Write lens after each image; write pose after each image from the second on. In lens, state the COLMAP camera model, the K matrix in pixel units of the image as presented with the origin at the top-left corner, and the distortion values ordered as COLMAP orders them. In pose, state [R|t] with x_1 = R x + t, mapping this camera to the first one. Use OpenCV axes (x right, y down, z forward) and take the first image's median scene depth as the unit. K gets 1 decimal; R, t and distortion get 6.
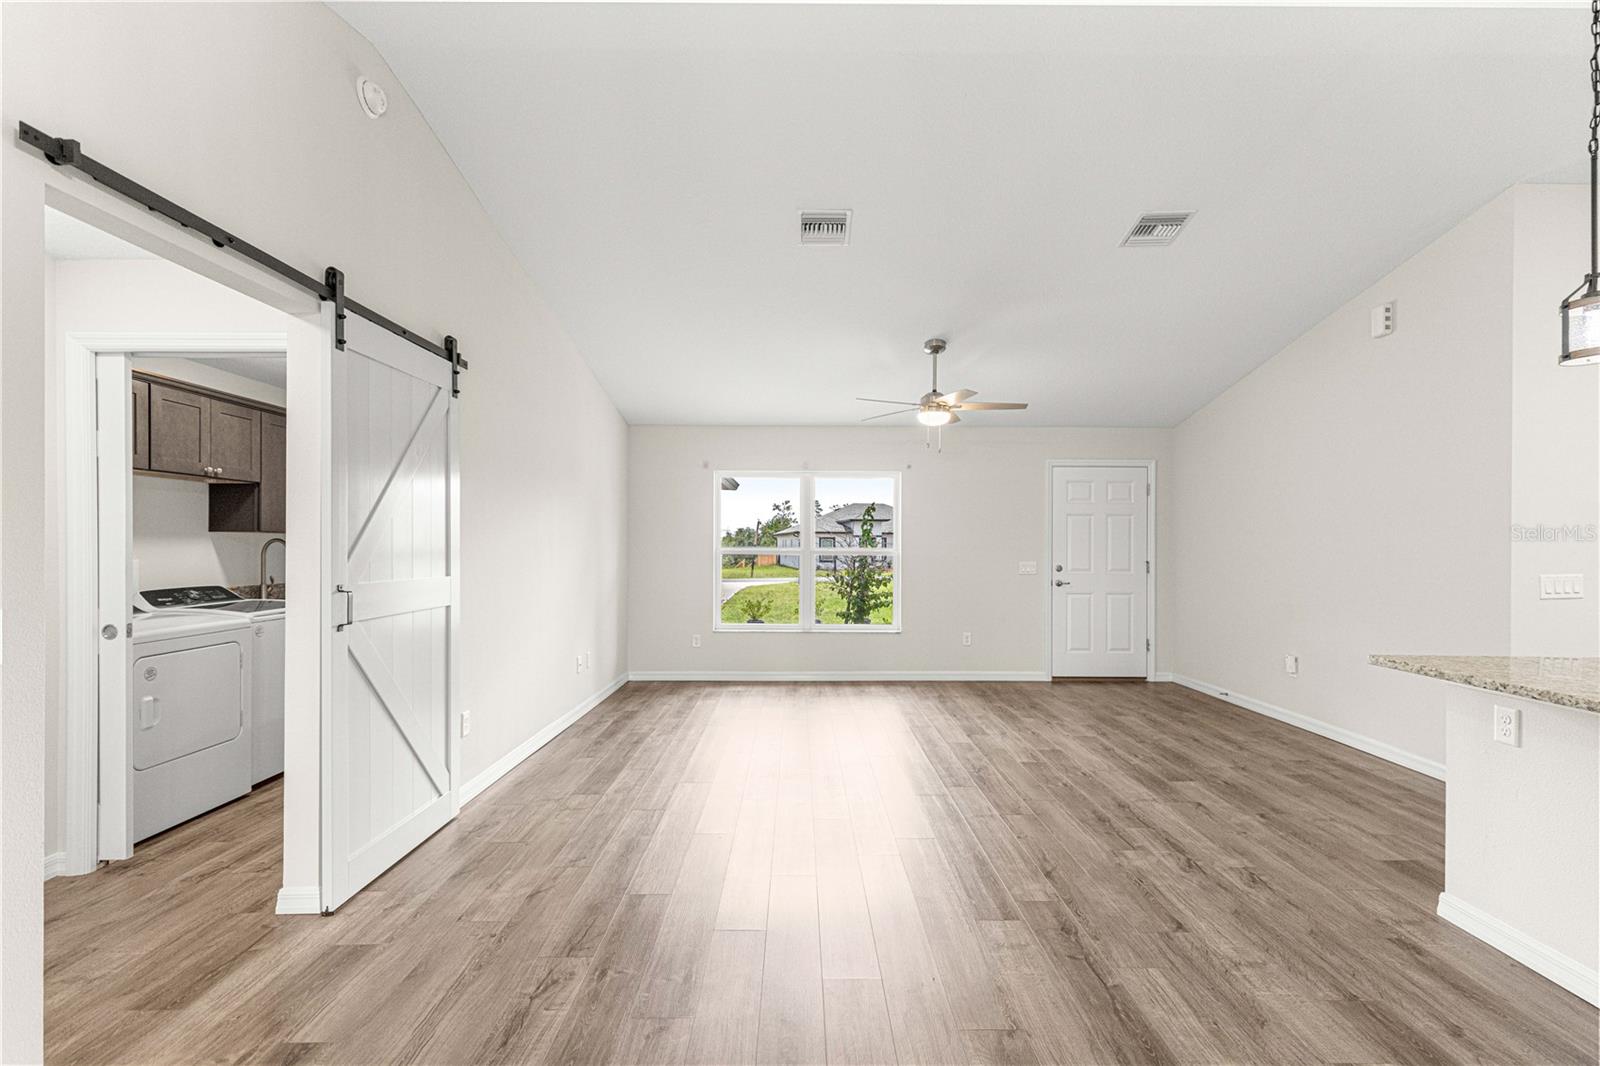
lens RADIAL K [[719.5, 0, 805.2], [0, 719.5, 542.7], [0, 0, 1]] dist [0.012546, -0.002099]
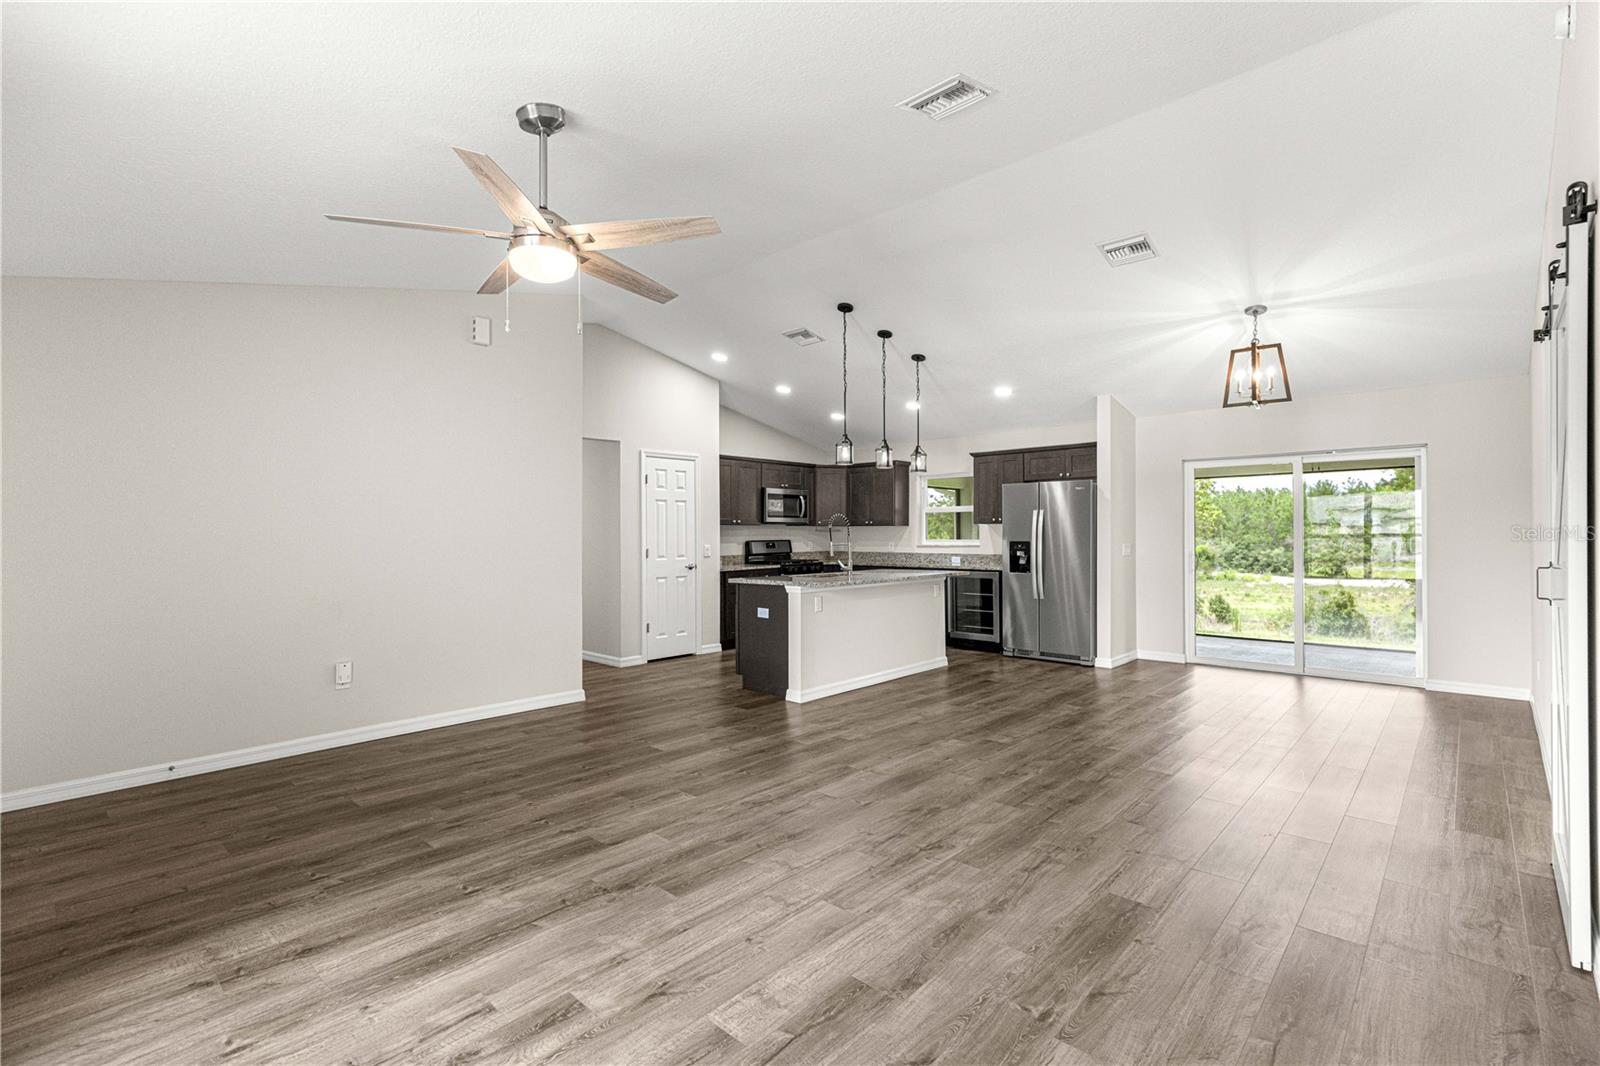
lens RADIAL K [[719.5, 0, 798.4], [0, 719.5, 529.5], [0, 0, 1]] dist [0.012546, -0.002099]
pose [[-0.725911, 0.005761, 0.687764, -0.565370], [0.001856, 0.999978, -0.006416, 0.017128], [-0.687786, -0.003381, -0.725906, 2.493437]]
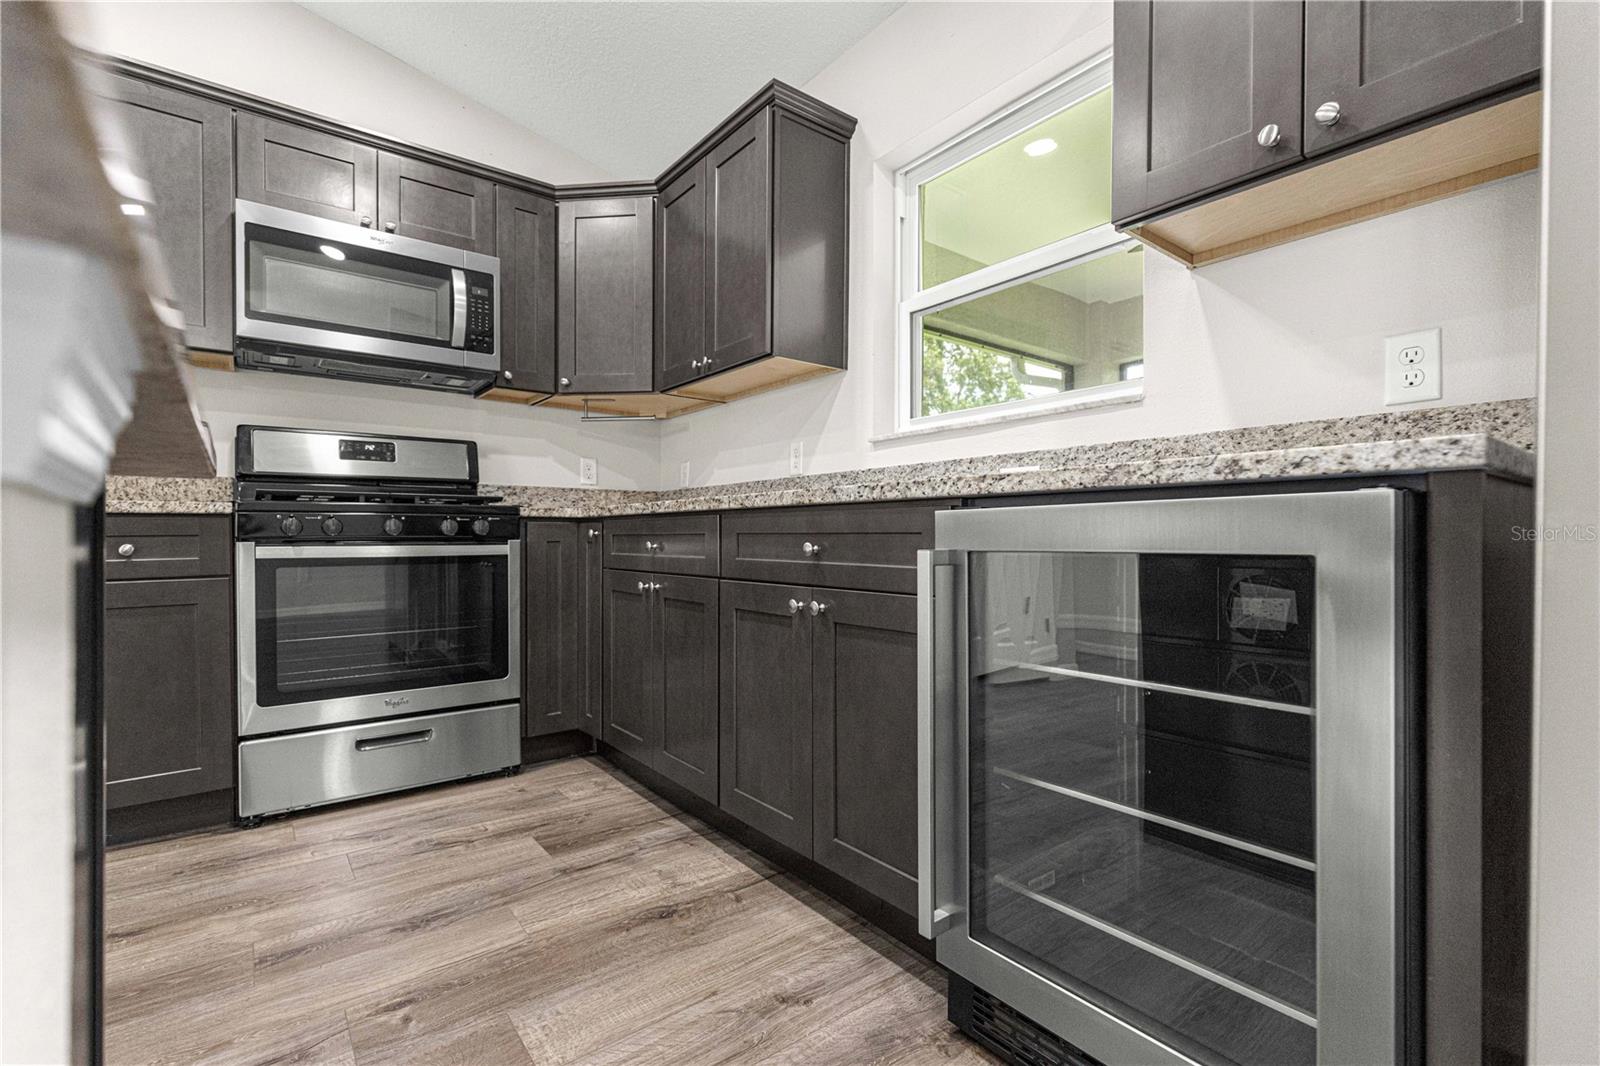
lens RADIAL K [[719.5, 0, 800.0], [0, 719.5, 542.9], [0, 0, 1]] dist [0.012546, -0.002099]
pose [[-0.601649, -0.009480, 0.798705, 0.766611], [-0.003630, 0.999952, 0.009134, 0.190246], [-0.798753, 0.002596, -0.601654, 0.164547]]
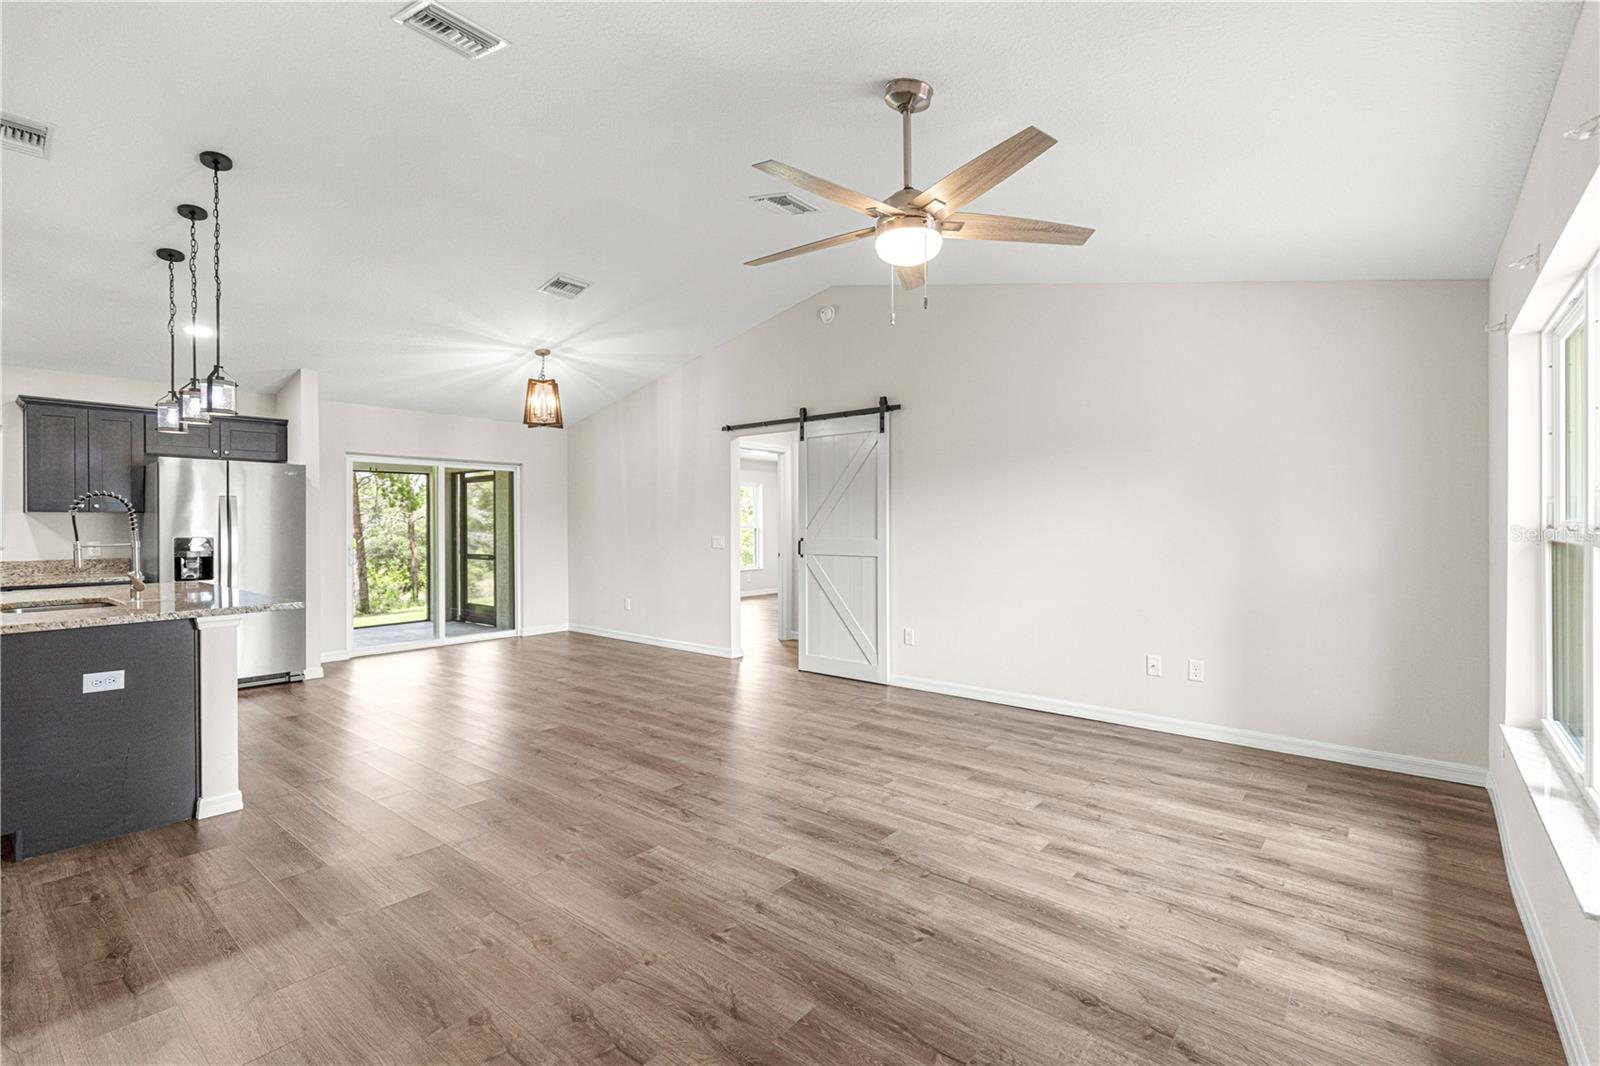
lens RADIAL K [[719.5, 0, 798.6], [0, 719.5, 529.1], [0, 0, 1]] dist [0.012546, -0.002099]
pose [[-0.649372, 0.004238, -0.760459, 1.183166], [0.002706, 0.999991, 0.003262, 0.019961], [0.760466, 0.000060, -0.649378, 2.526036]]
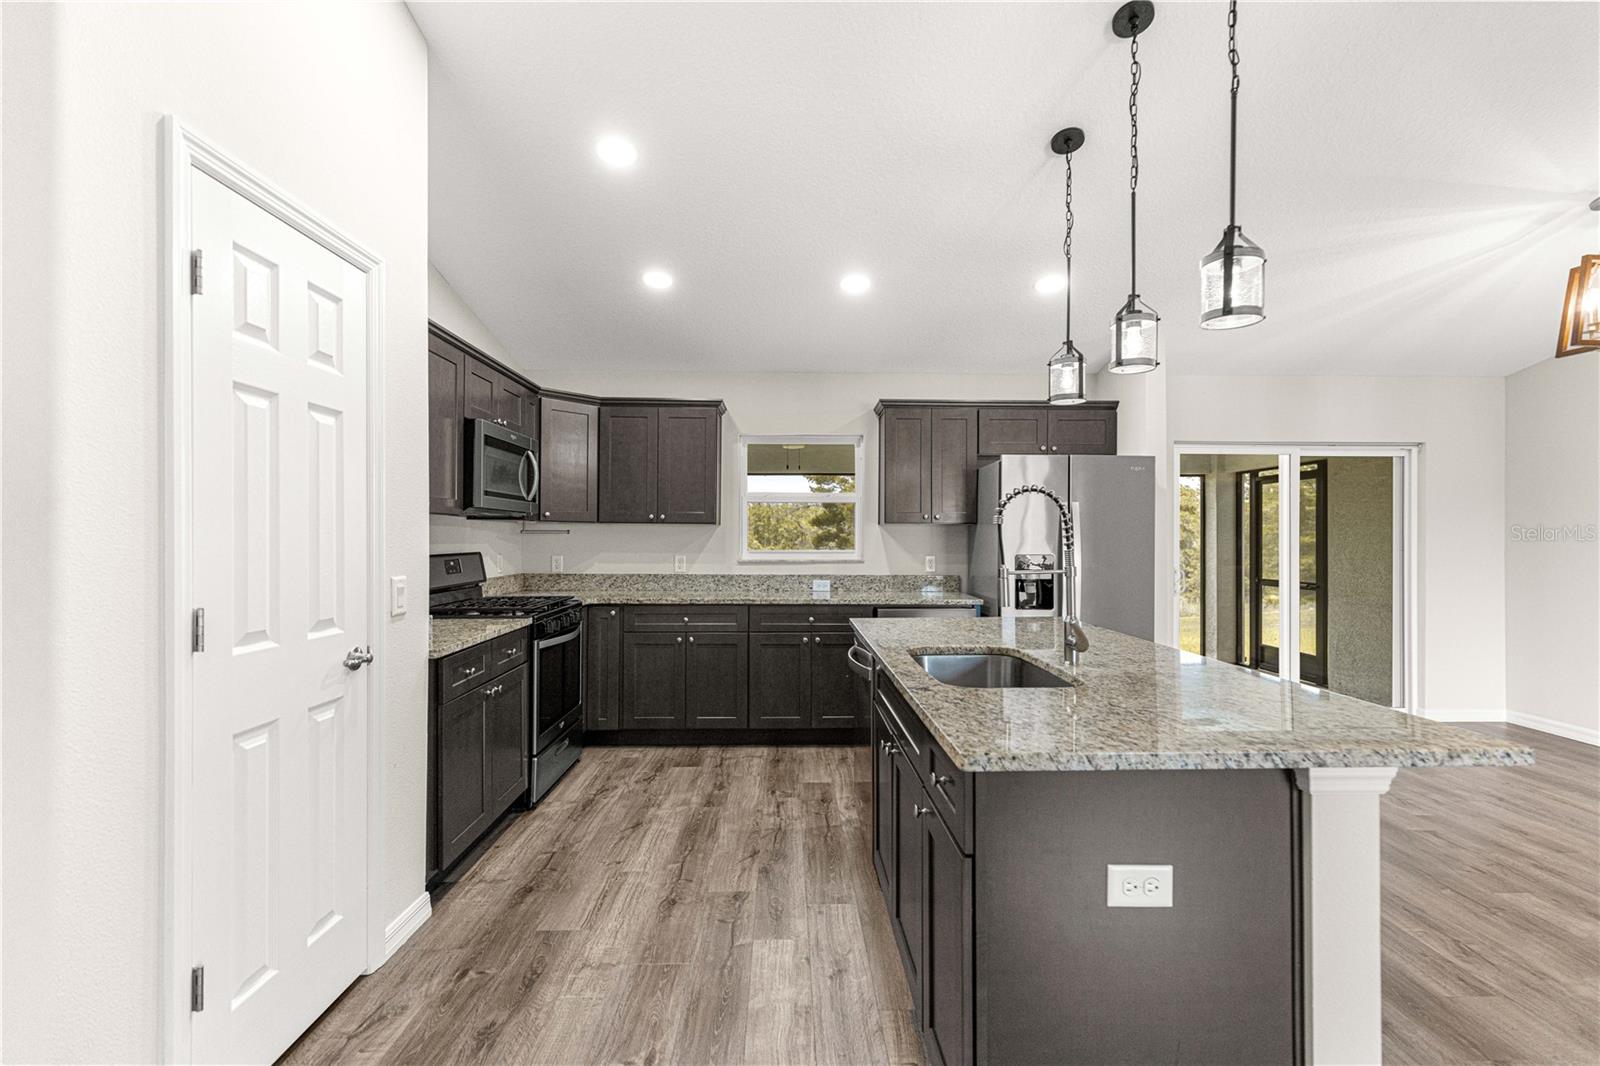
lens RADIAL K [[719.5, 0, 805.7], [0, 719.5, 533.8], [0, 0, 1]] dist [0.012546, -0.002099]
pose [[-0.999806, -0.006557, -0.018583, 1.273243], [-0.006421, 0.999952, -0.007382, 0.014455], [0.018631, -0.007262, -0.999800, 1.479627]]
